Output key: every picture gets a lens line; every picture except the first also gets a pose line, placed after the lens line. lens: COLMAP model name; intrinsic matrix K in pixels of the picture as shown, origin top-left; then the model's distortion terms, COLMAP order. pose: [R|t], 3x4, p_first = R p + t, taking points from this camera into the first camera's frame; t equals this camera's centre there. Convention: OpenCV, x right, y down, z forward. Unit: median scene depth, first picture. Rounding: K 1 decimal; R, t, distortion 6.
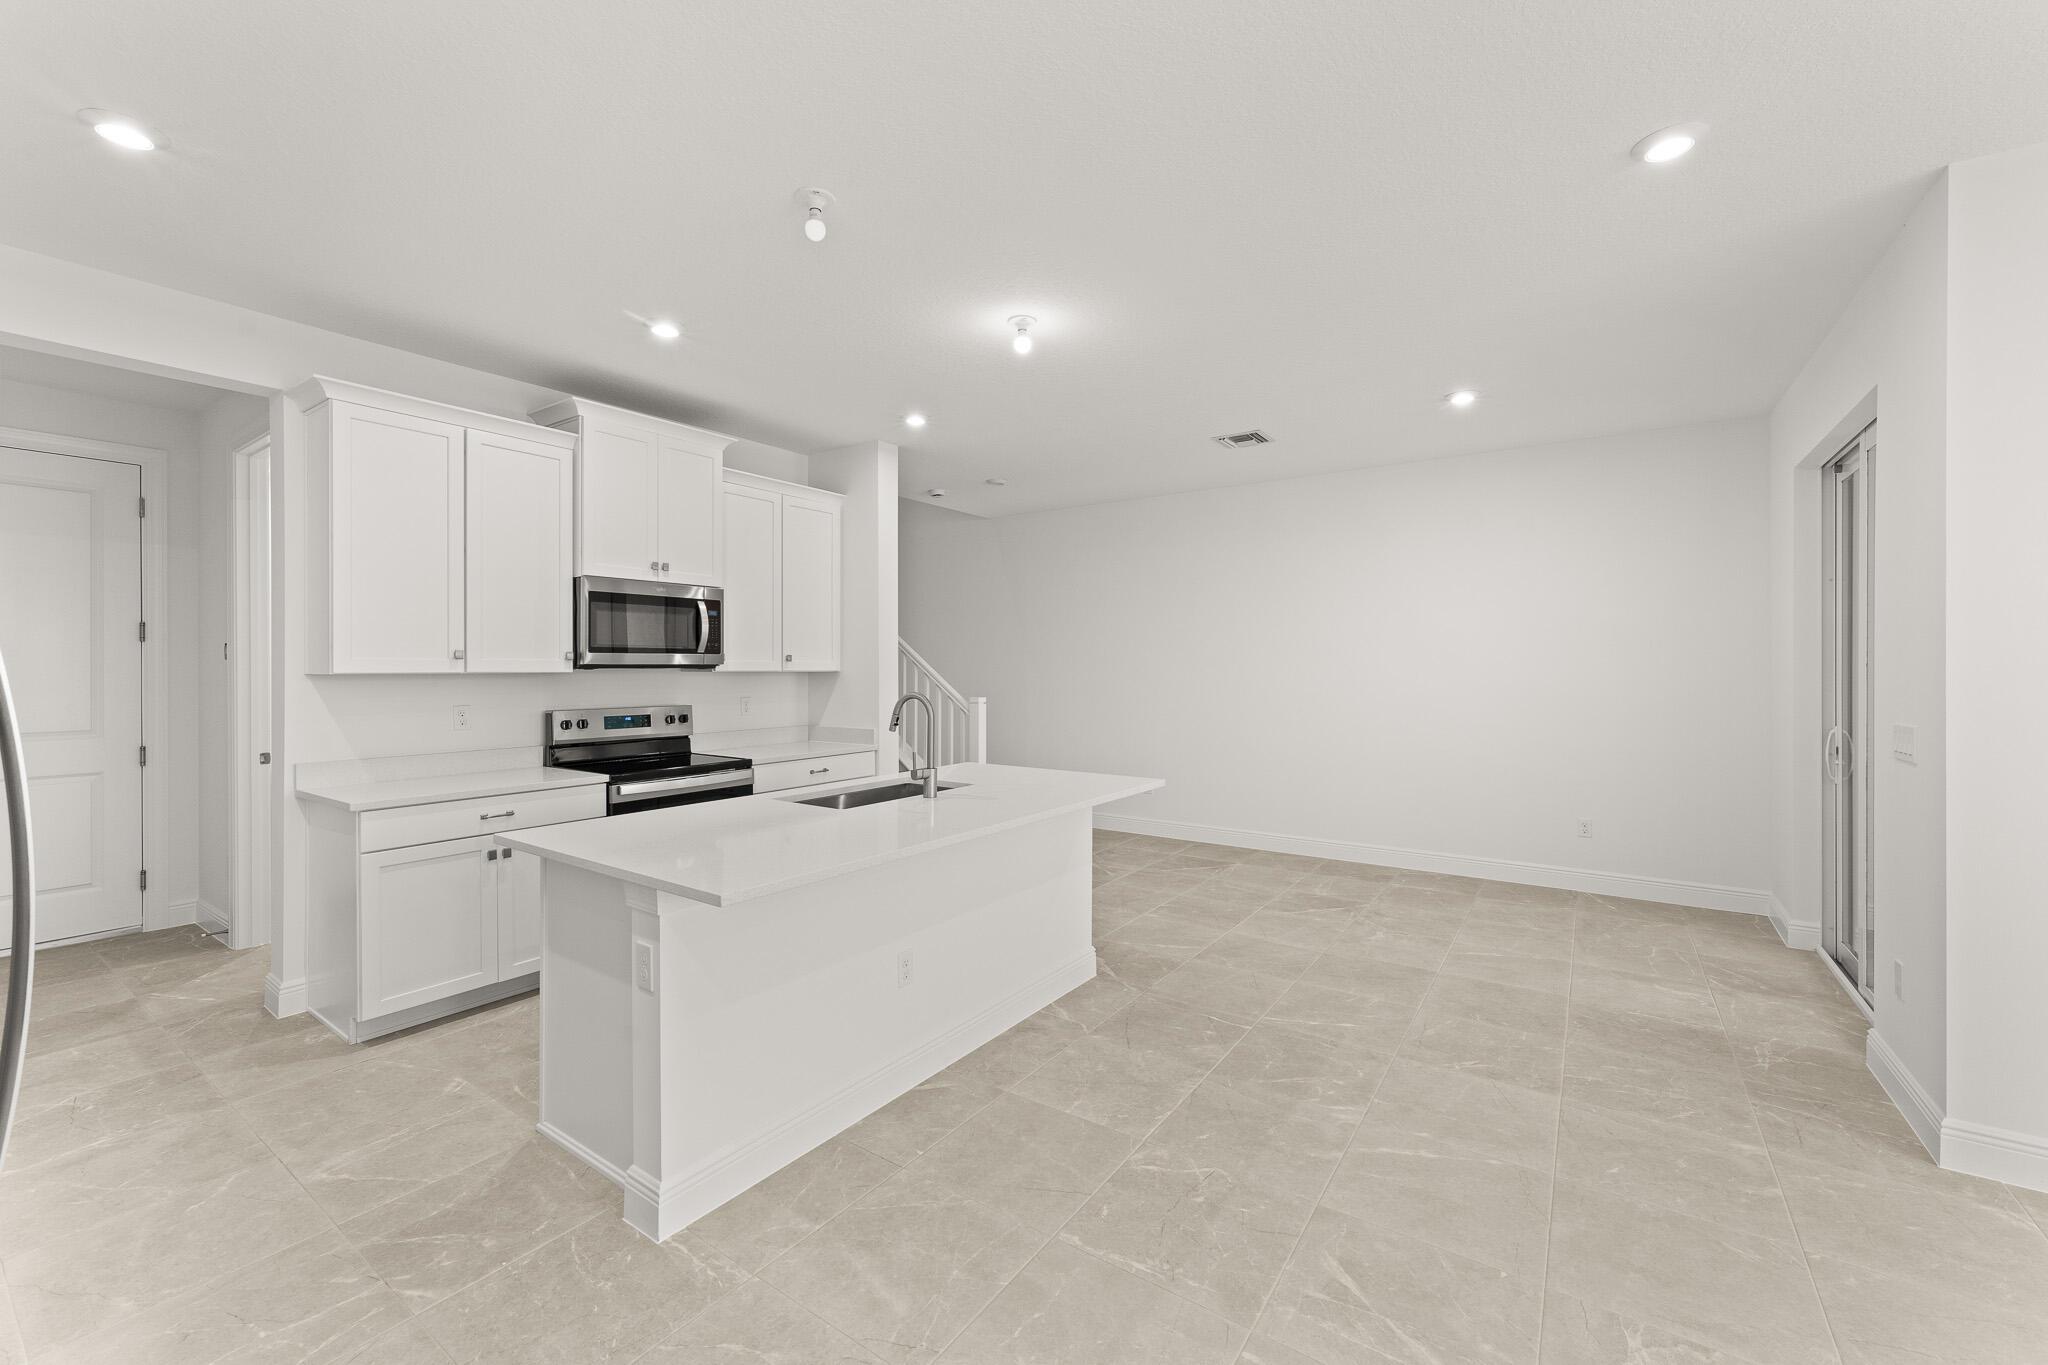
lens RADIAL K [[825.7, 0, 1025.8], [0, 825.7, 671.5], [0, 0, 1]] dist [0.001712, 0.000536]
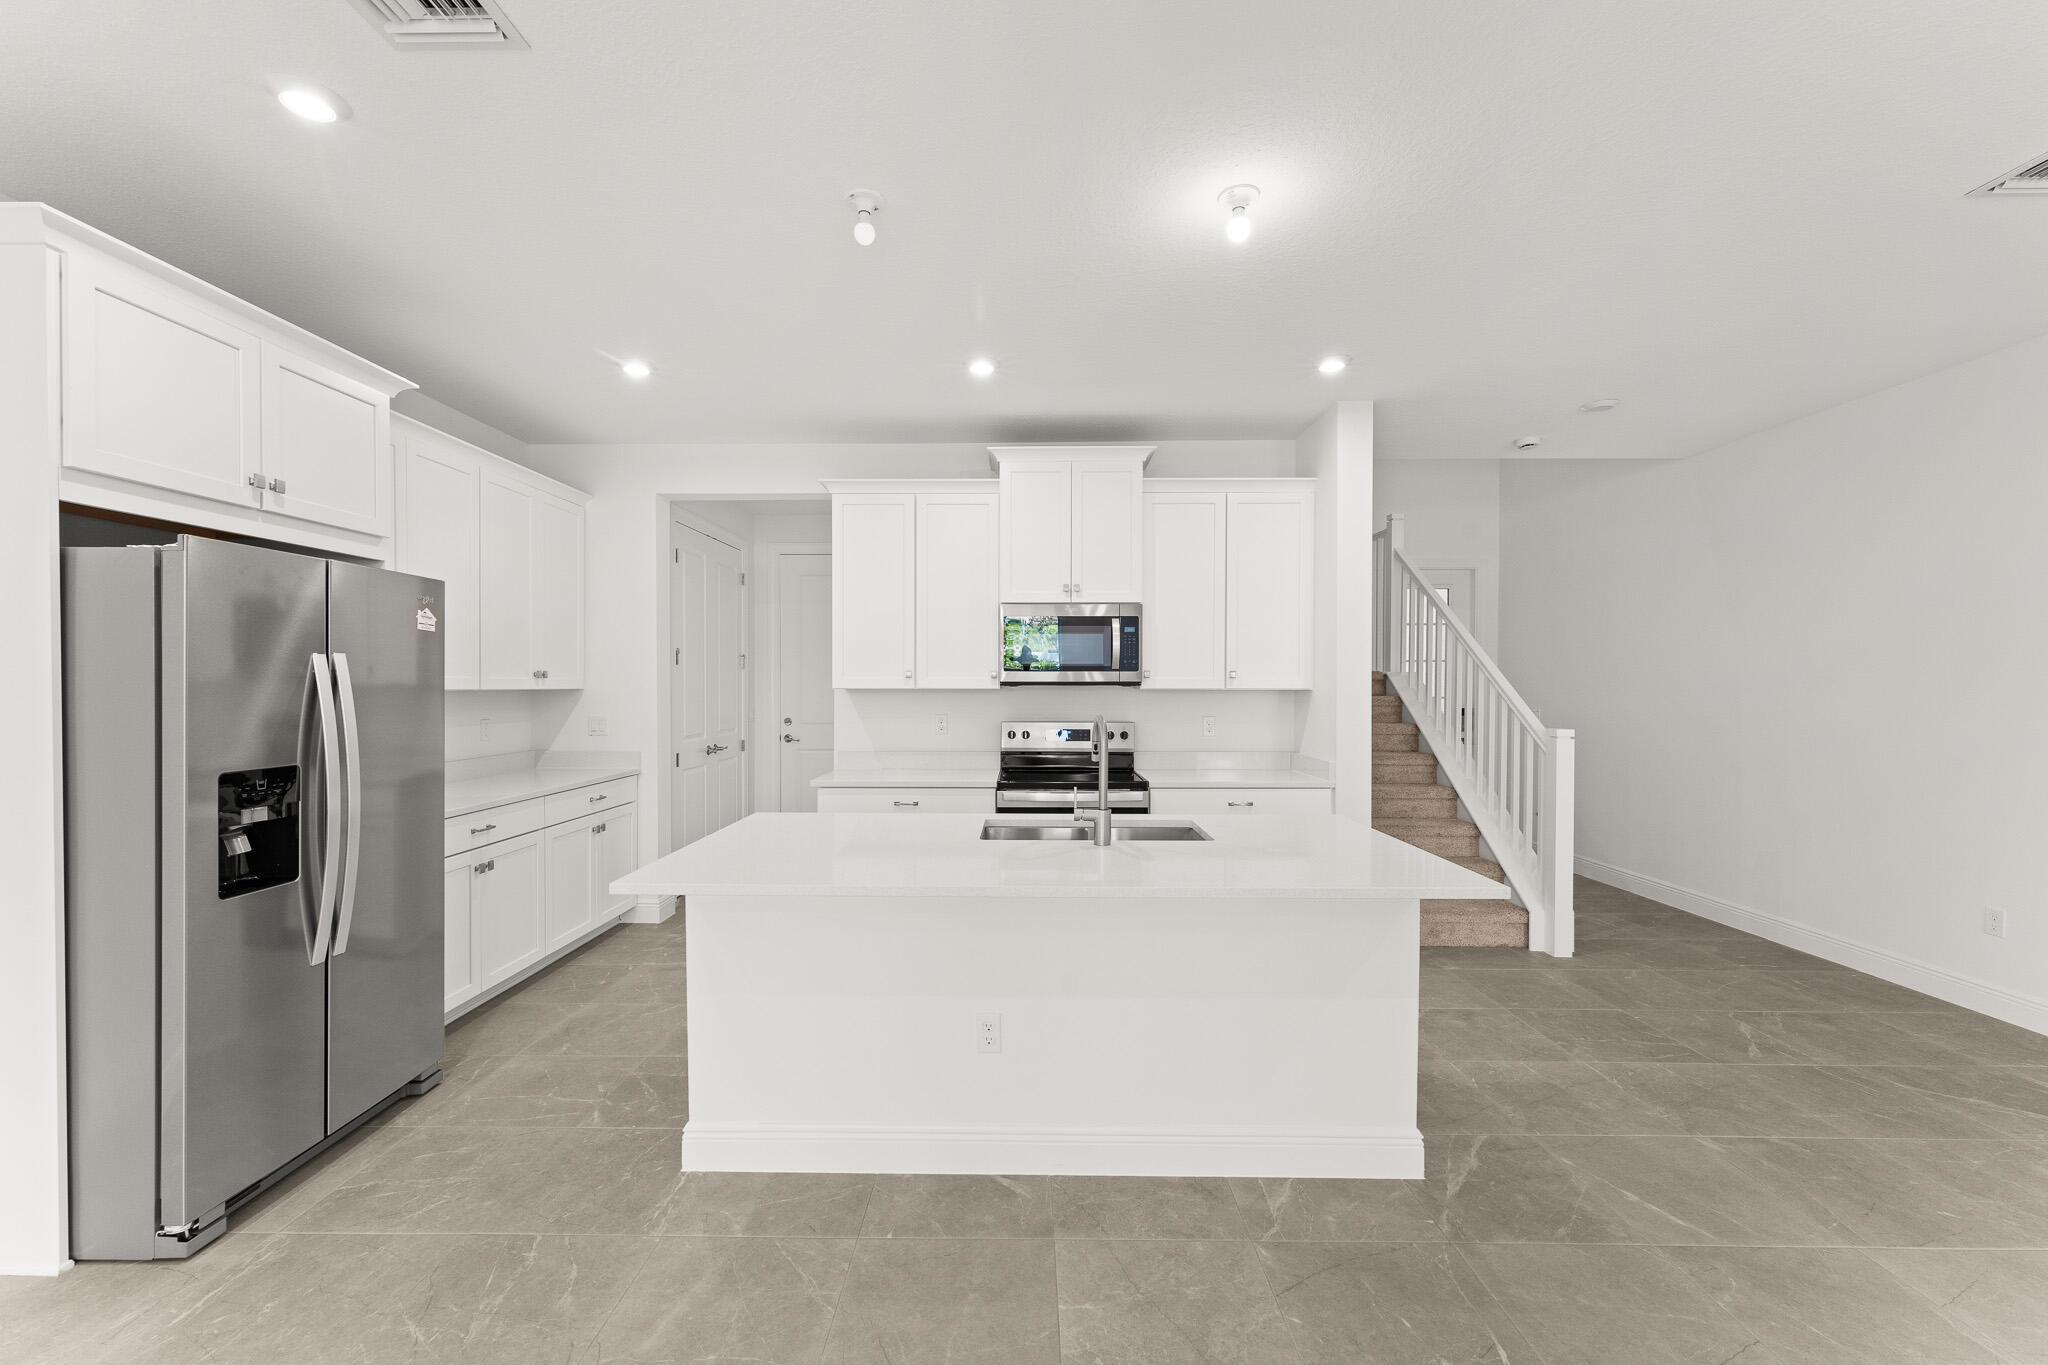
lens RADIAL K [[825.7, 0, 1009.8], [0, 825.7, 699.1], [0, 0, 1]] dist [0.001712, 0.000536]
pose [[0.558566, 0.018311, -0.829258, 0.440054], [-0.005633, 0.999817, 0.018283, -0.006361], [0.829441, -0.005542, 0.558567, 0.405882]]
